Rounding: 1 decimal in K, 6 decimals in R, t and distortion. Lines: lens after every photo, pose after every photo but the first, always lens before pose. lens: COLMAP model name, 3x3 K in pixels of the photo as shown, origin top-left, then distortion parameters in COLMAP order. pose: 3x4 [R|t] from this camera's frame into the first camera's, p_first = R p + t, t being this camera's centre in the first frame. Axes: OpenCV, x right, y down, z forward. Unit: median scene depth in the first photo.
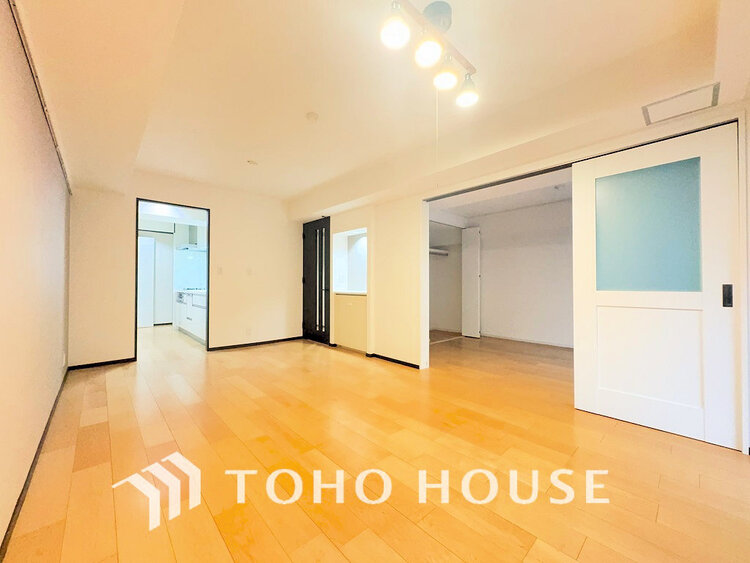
lens RADIAL K [[298.1, 0, 375.0], [0, 298.1, 281.5], [0, 0, 1]] dist [-0.000873, -0.000031]
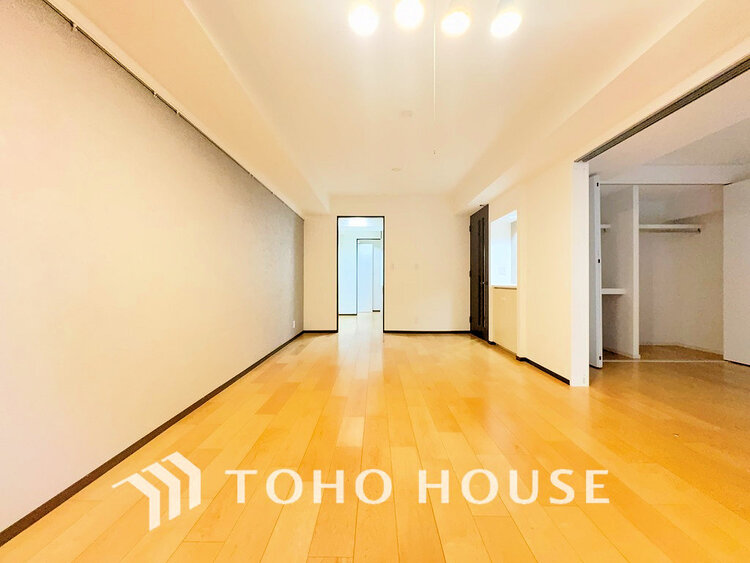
lens RADIAL K [[298.1, 0, 375.0], [0, 298.1, 281.5], [0, 0, 1]] dist [-0.000873, -0.000031]
pose [[0.730112, -0.002022, -0.683325, 0.236104], [0.006129, 0.999975, 0.003589, 0.018264], [0.683300, -0.006808, 0.730106, 0.085281]]
